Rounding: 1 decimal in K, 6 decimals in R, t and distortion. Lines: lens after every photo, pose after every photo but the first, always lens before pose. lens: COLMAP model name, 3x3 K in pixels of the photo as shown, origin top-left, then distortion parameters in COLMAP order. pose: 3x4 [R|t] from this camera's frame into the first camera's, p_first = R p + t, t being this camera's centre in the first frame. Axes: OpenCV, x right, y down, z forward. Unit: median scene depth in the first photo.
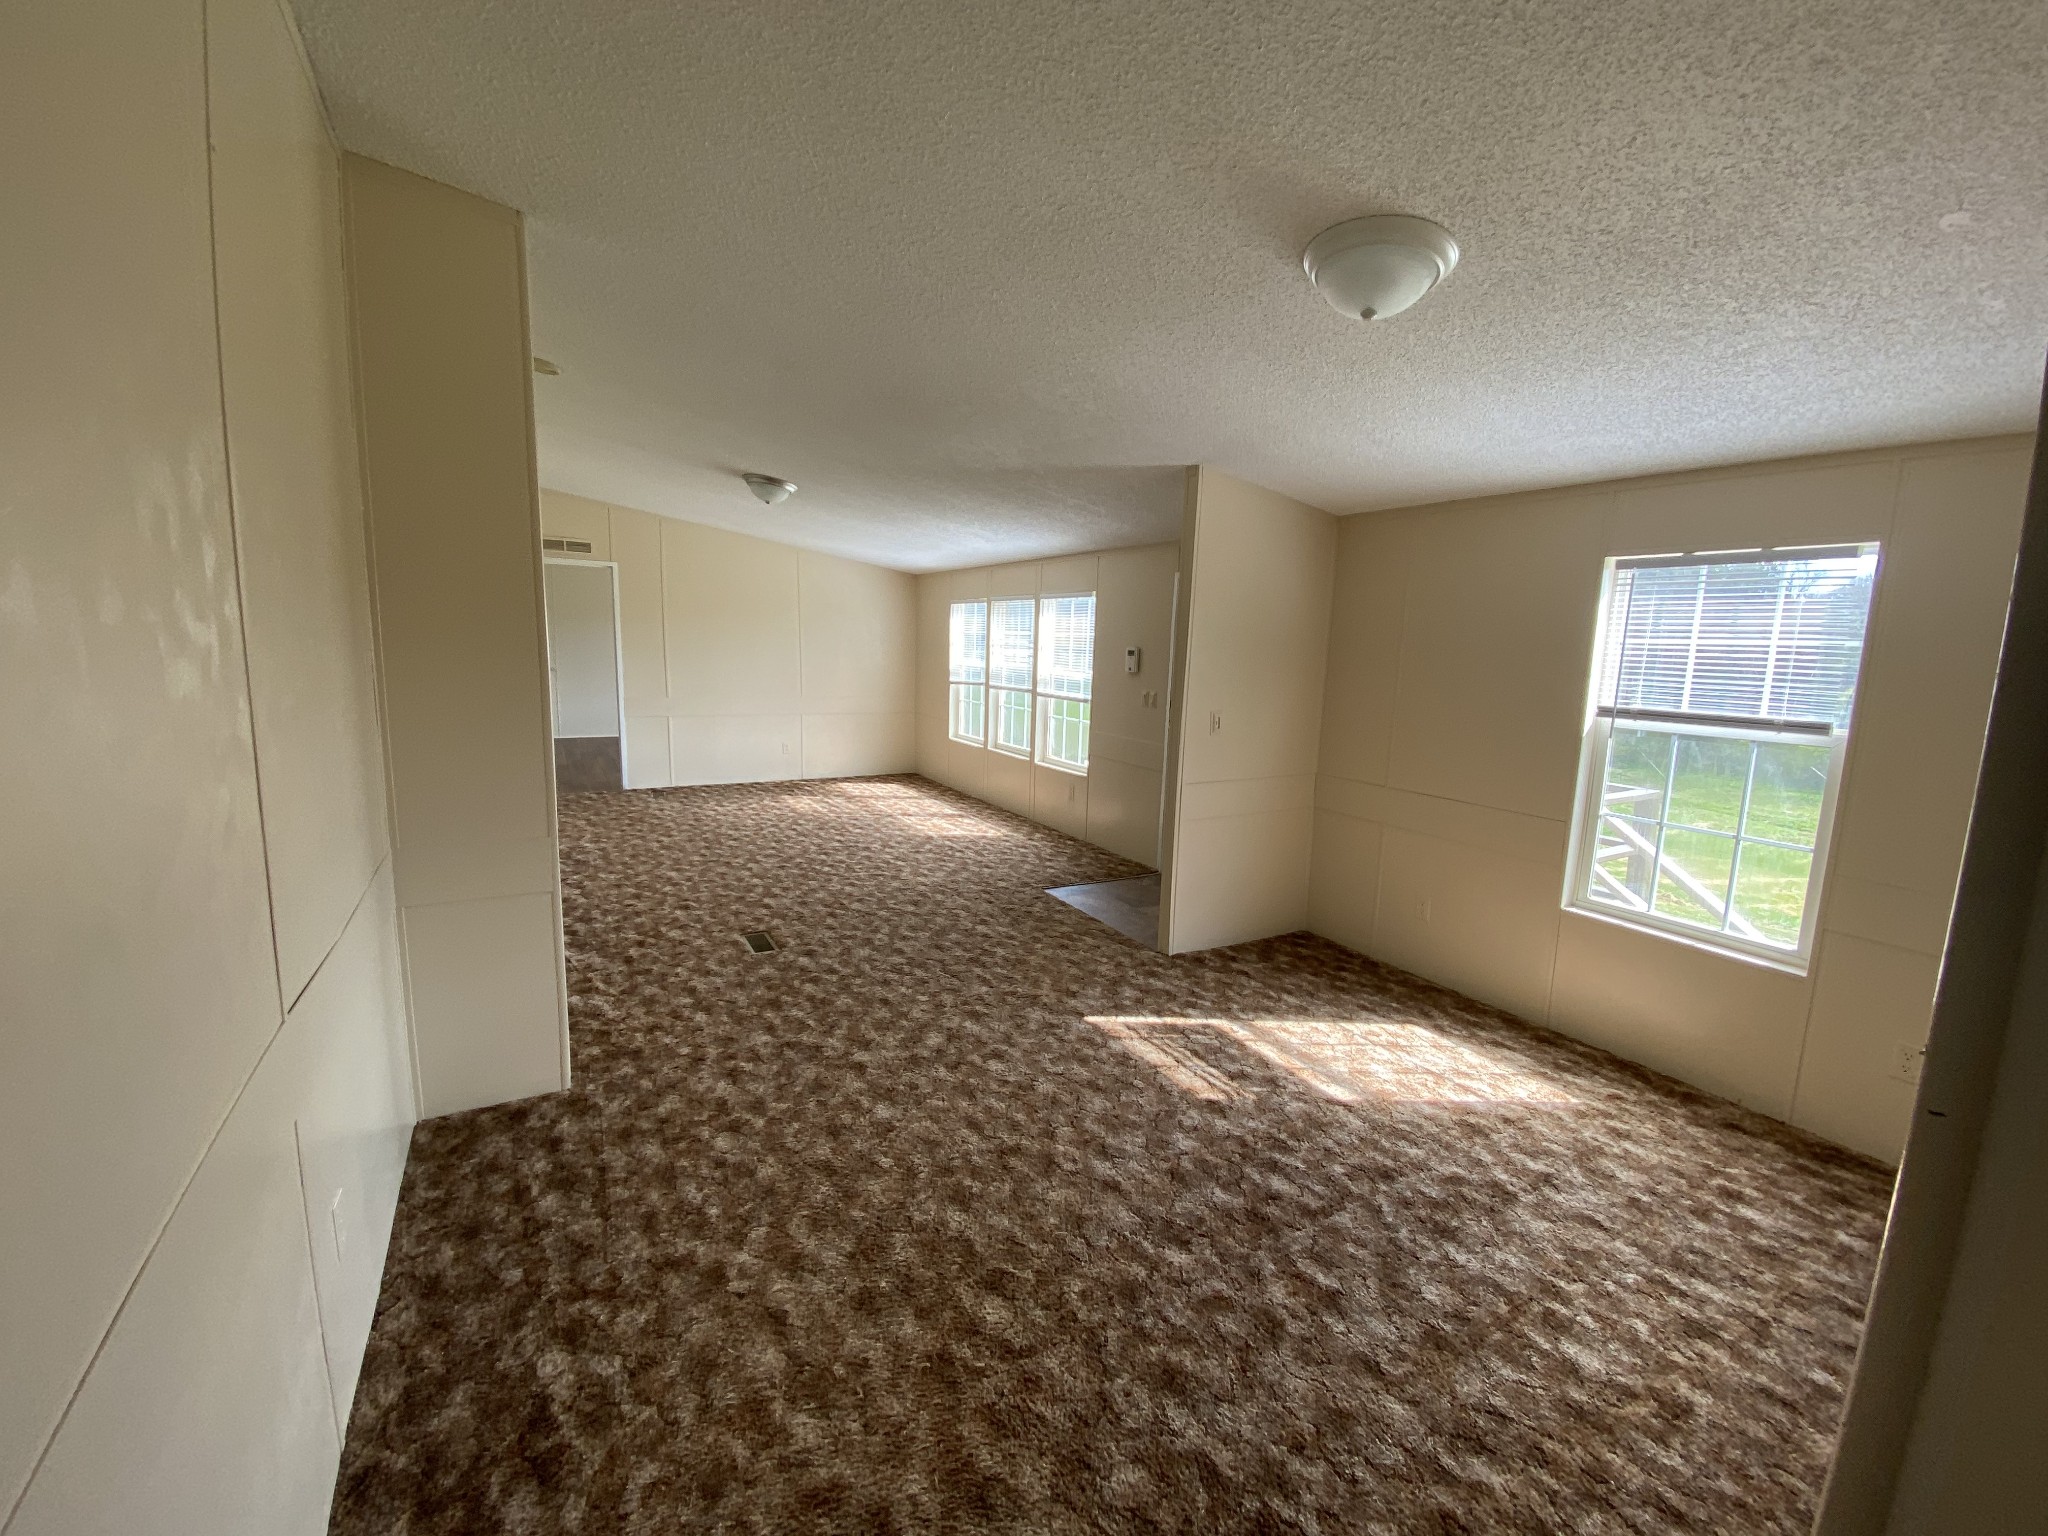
lens RADIAL K [[833.9, 0, 1024.0], [0, 833.9, 768.0], [0, 0, 1]] dist [0.035750, -0.028816]
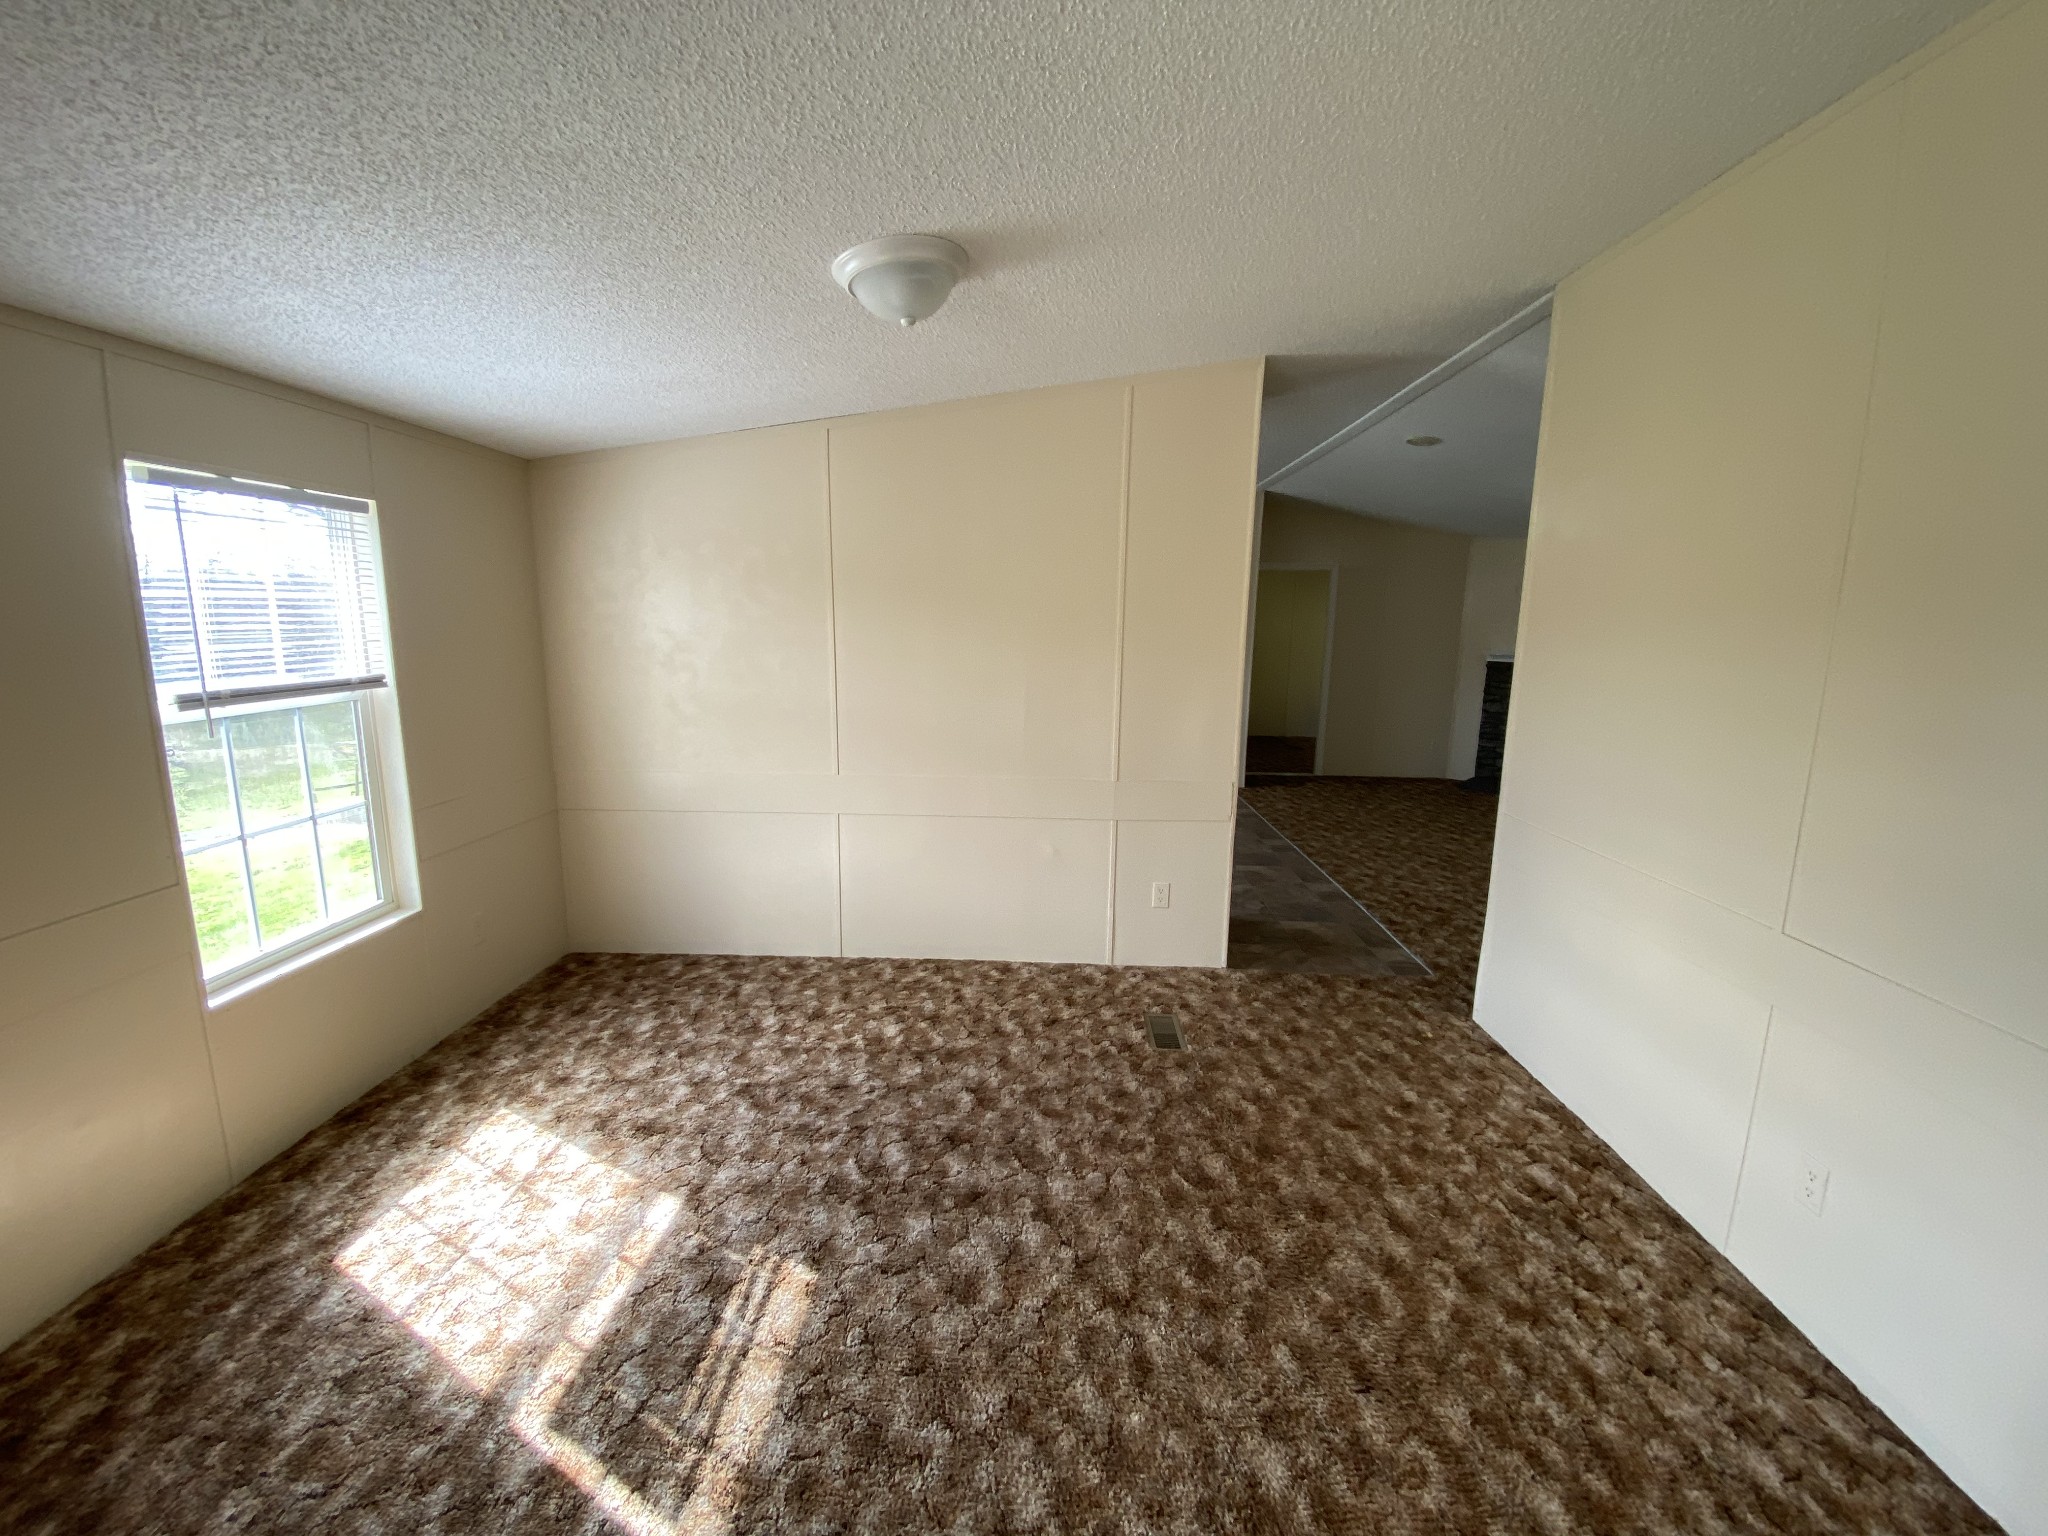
lens RADIAL K [[833.9, 0, 1024.0], [0, 833.9, 768.0], [0, 0, 1]] dist [0.035750, -0.028816]
pose [[-0.850060, -0.137729, 0.508358, -0.137074], [0.038122, 0.946582, 0.320203, -0.131373], [-0.525304, 0.291571, -0.799401, 0.772449]]
